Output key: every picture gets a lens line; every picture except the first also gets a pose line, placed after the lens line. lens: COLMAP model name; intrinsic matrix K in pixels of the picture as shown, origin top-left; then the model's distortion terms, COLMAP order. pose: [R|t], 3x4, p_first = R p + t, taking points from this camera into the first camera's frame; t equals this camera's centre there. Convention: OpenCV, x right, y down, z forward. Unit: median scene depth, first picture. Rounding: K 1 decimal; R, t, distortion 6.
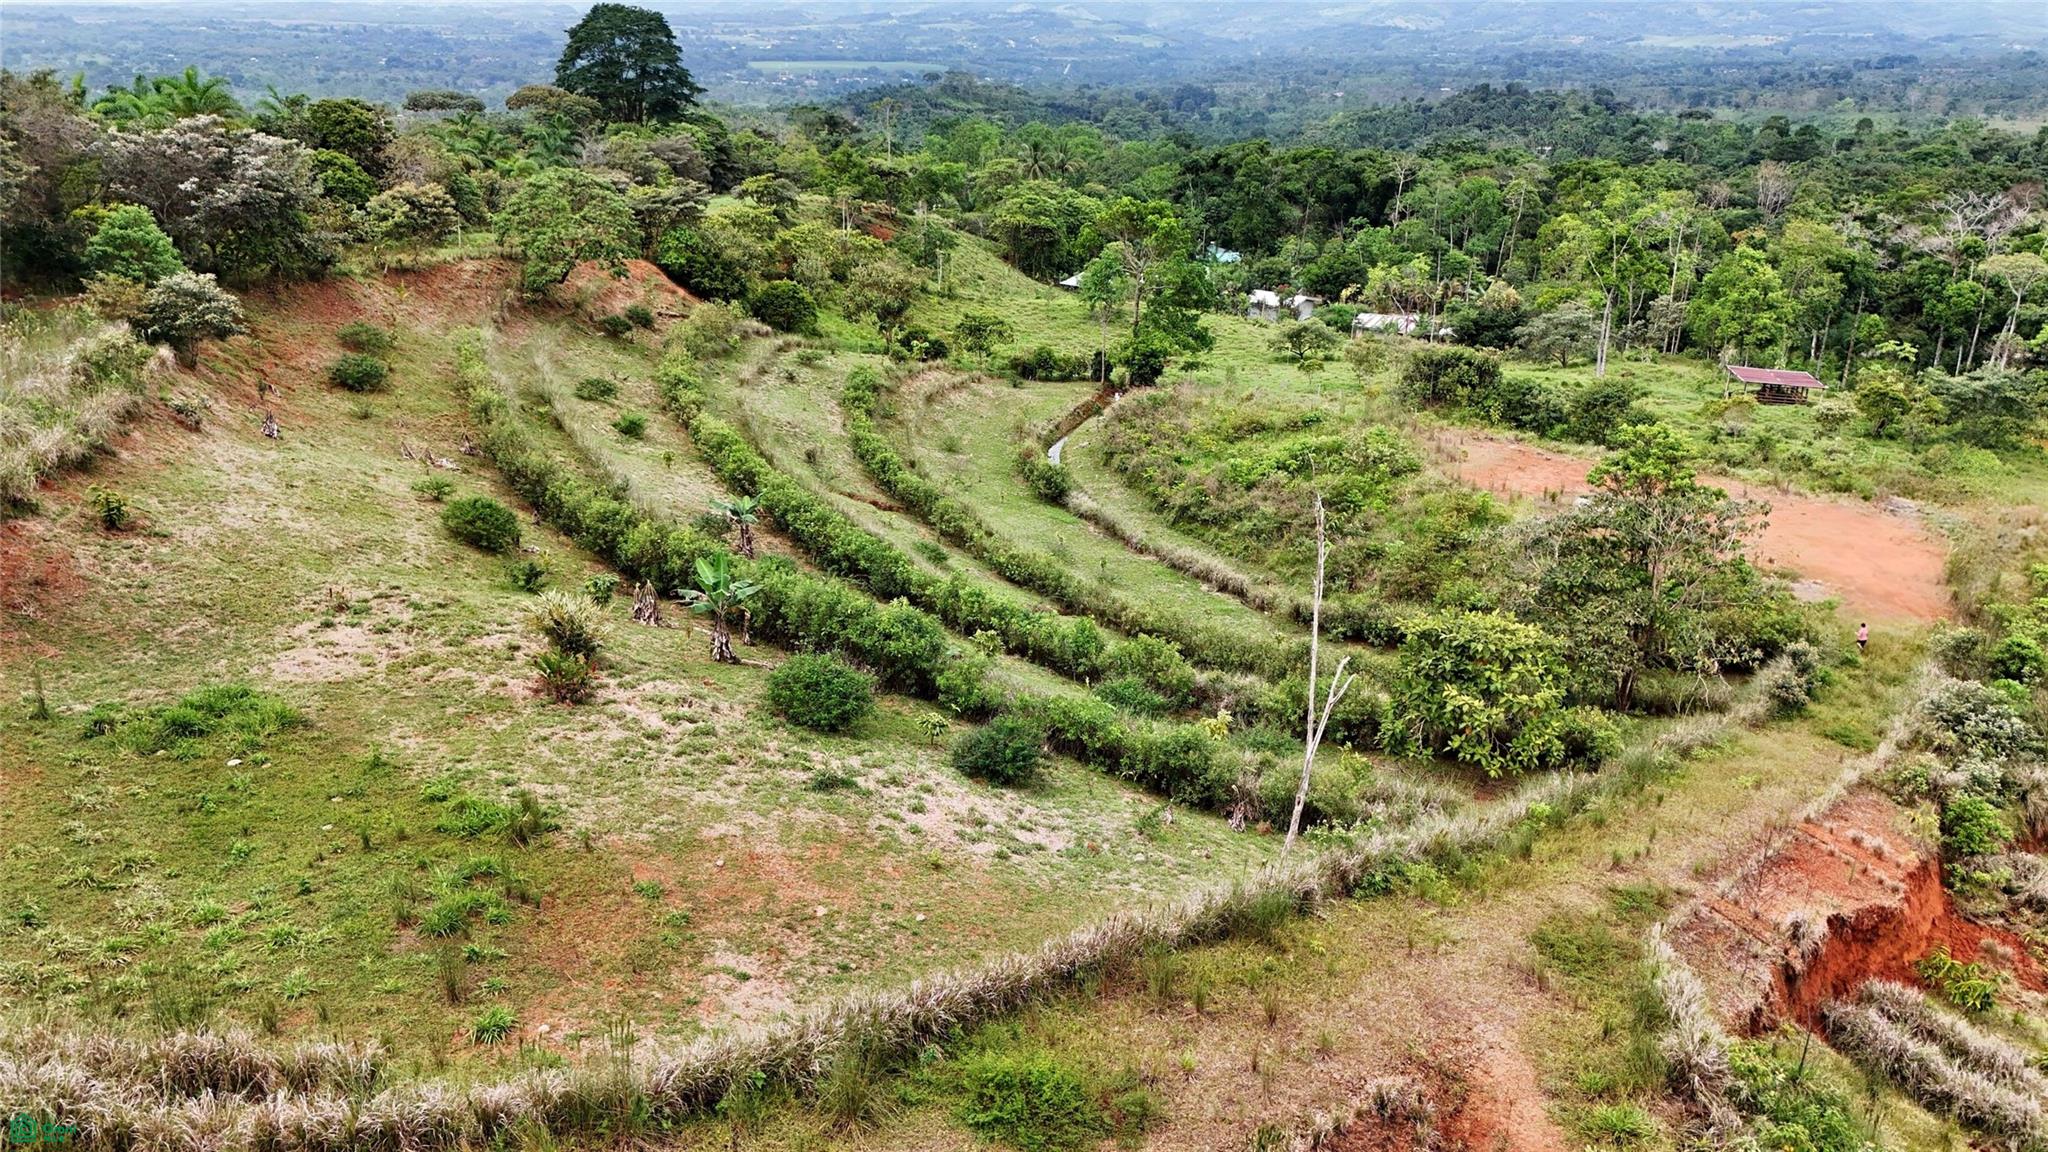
lens RADIAL K [[1512.3, 0, 1033.8], [0, 1512.3, 589.7], [0, 0, 1]] dist [0.079150, -0.078682]
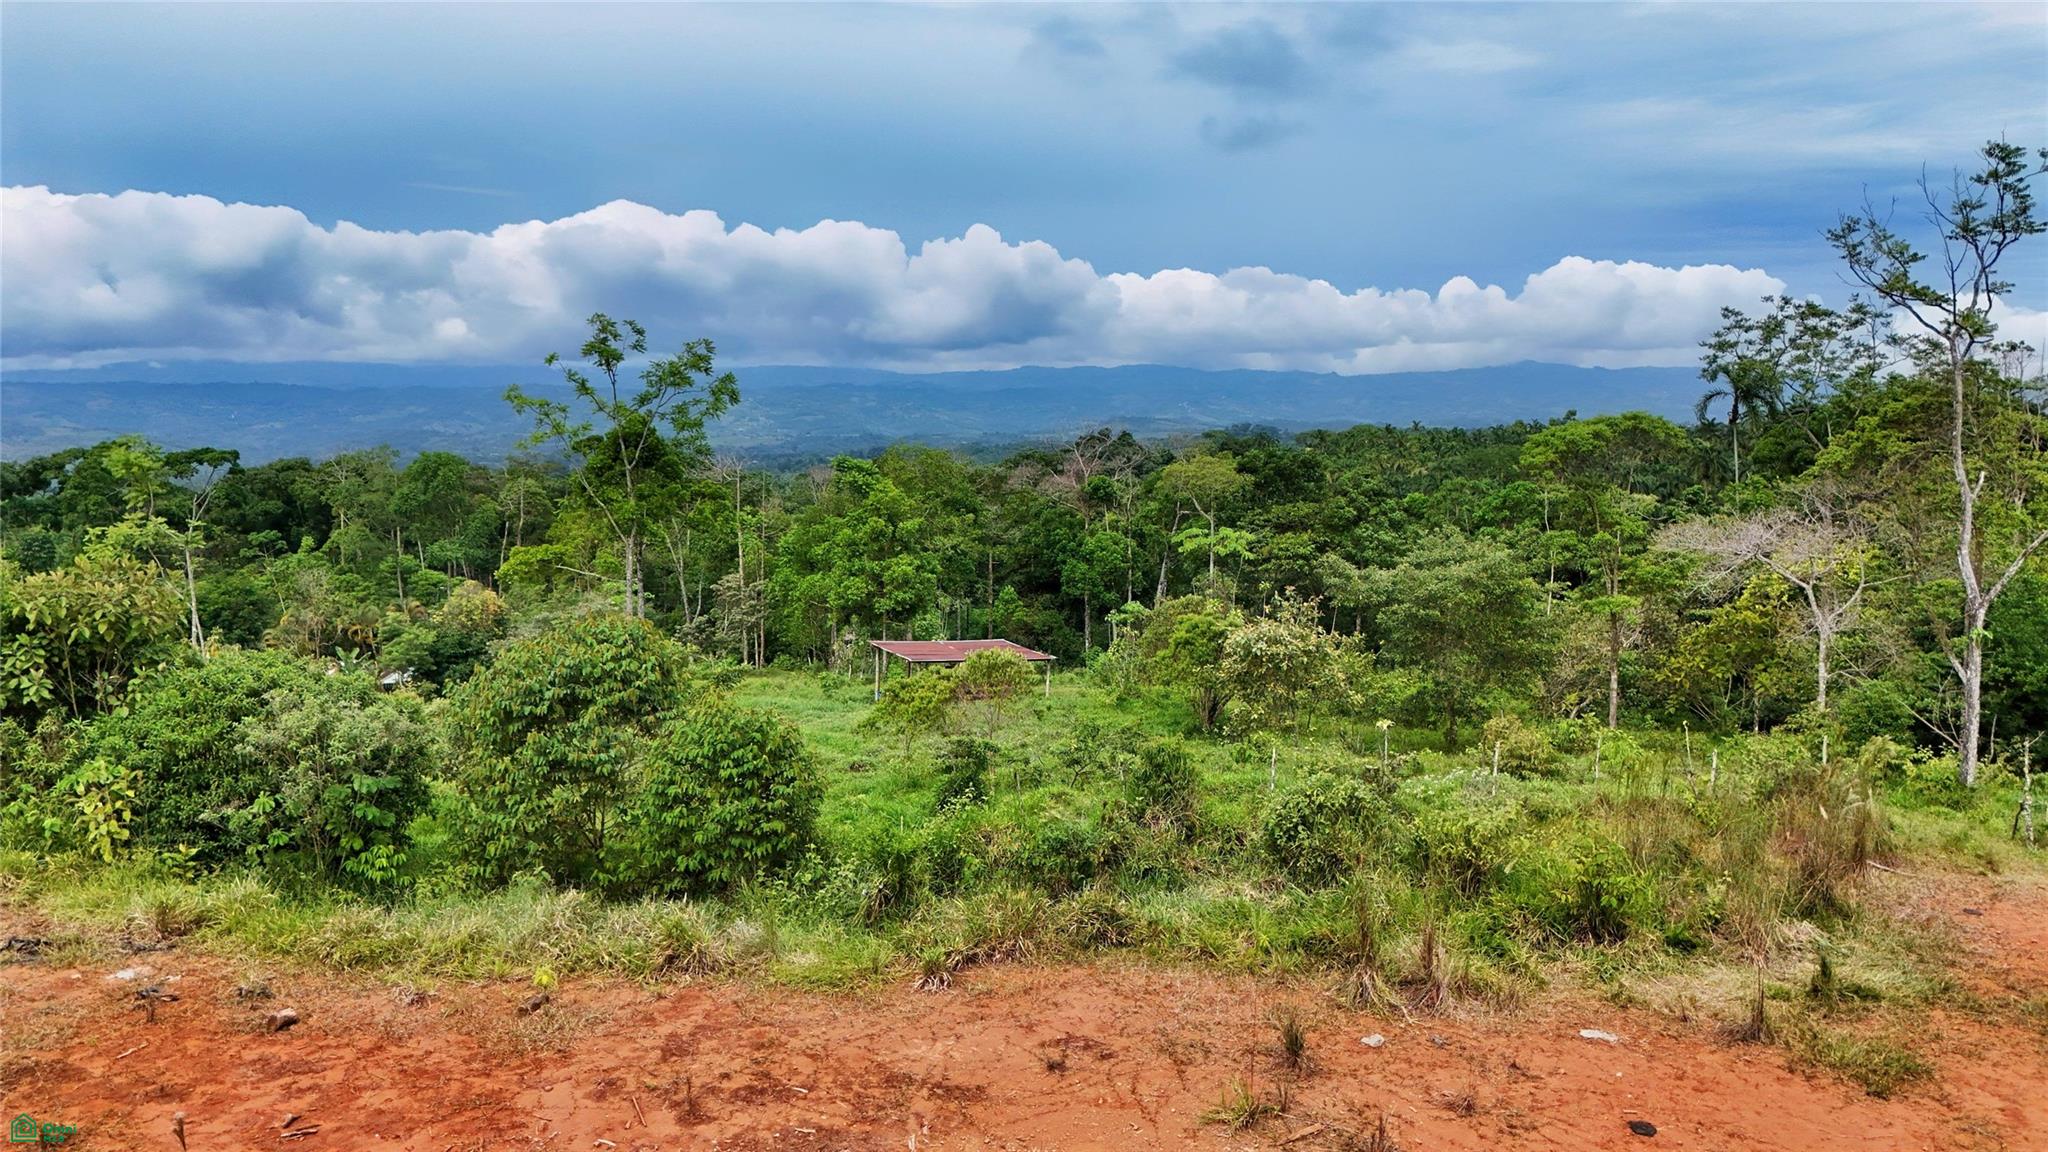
lens RADIAL K [[1512.3, 0, 1024.6], [0, 1512.3, 569.7], [0, 0, 1]] dist [0.079150, -0.078682]
pose [[0.834470, -0.068027, 0.546838, 0.161123], [0.208570, 0.957514, -0.199161, -0.042209], [-0.510057, 0.280248, 0.813206, 0.403701]]
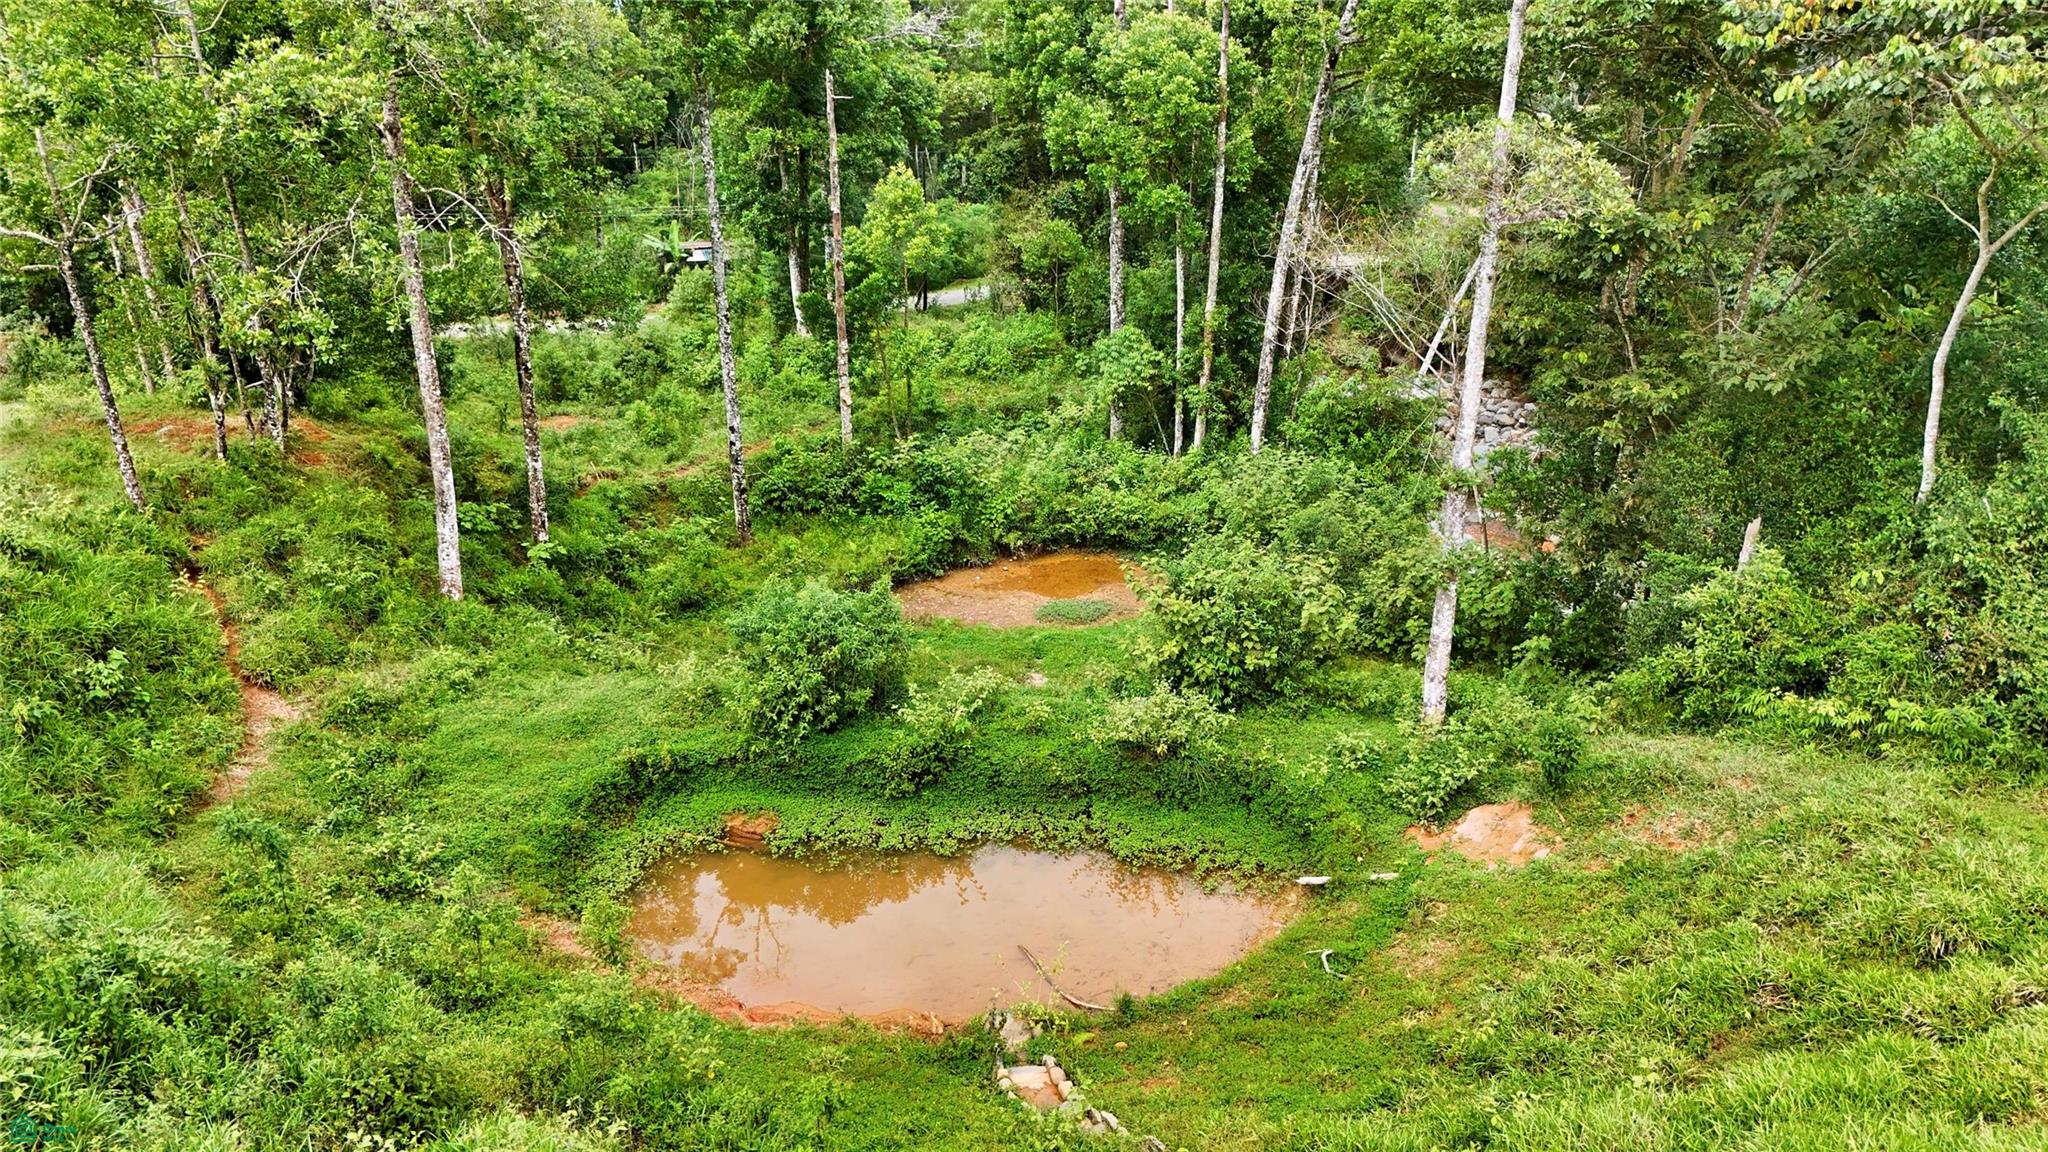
lens RADIAL K [[1512.3, 0, 1024.7], [0, 1512.3, 578.0], [0, 0, 1]] dist [0.079150, -0.078682]
pose [[0.879164, -0.188289, 0.437741, 0.417123], [0.182913, 0.981597, 0.054858, -0.112551], [-0.440015, 0.031839, 0.897426, 0.719882]]
